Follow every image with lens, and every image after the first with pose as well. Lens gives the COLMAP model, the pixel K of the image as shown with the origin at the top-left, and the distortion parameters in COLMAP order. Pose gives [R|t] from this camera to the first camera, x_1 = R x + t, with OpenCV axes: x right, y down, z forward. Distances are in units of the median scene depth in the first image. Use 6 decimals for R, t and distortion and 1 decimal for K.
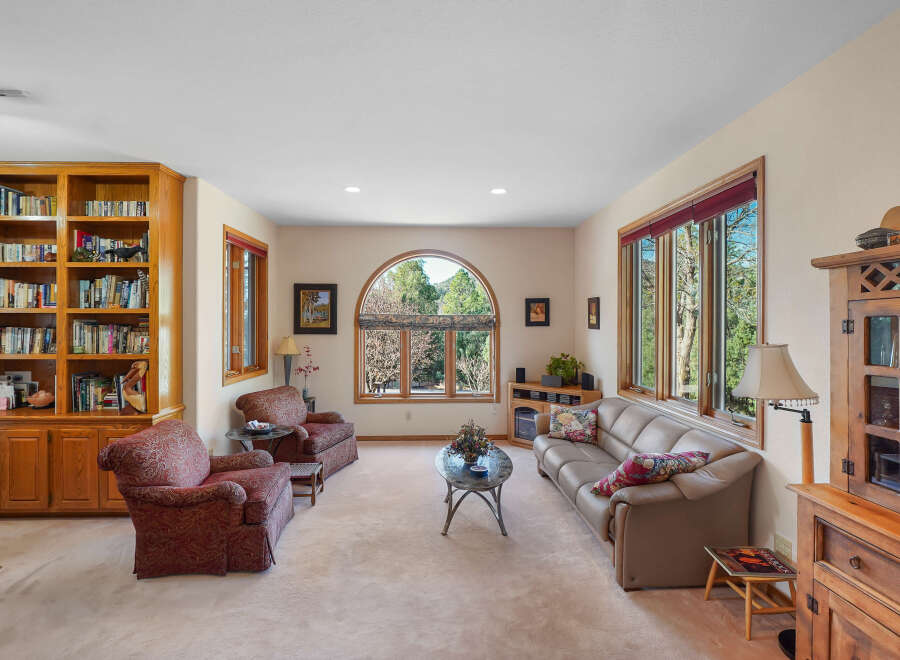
lens RADIAL K [[423.7, 0, 443.1], [0, 423.7, 325.8], [0, 0, 1]] dist [-0.009631, 0.002709]
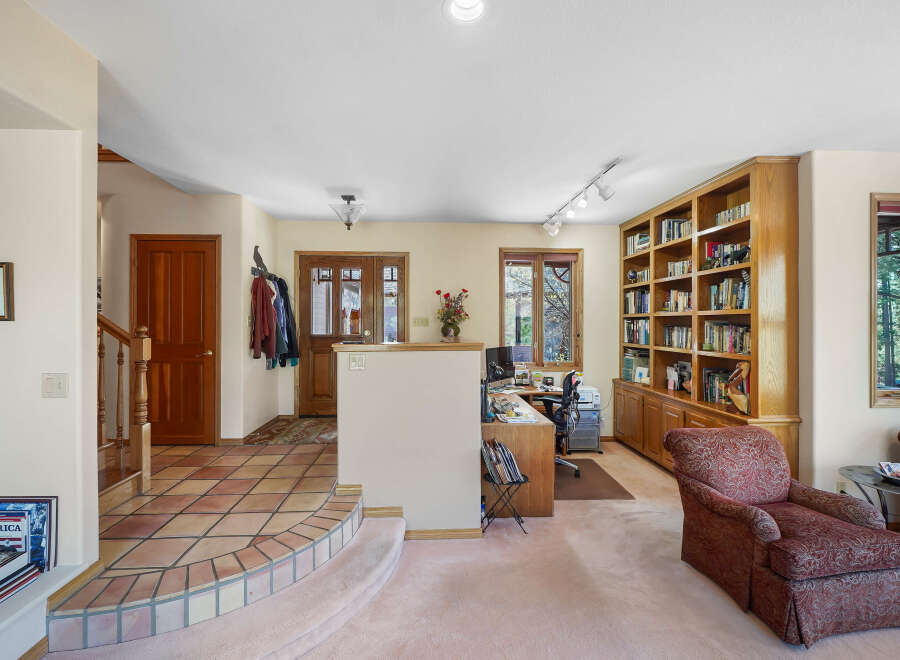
lens RADIAL K [[423.7, 0, 444.0], [0, 423.7, 322.8], [0, 0, 1]] dist [-0.009631, 0.002709]
pose [[0.026038, -0.000725, -0.999661, 0.251251], [-0.005257, 0.999986, -0.000862, -0.003891], [0.999647, 0.005278, 0.026034, 0.254947]]
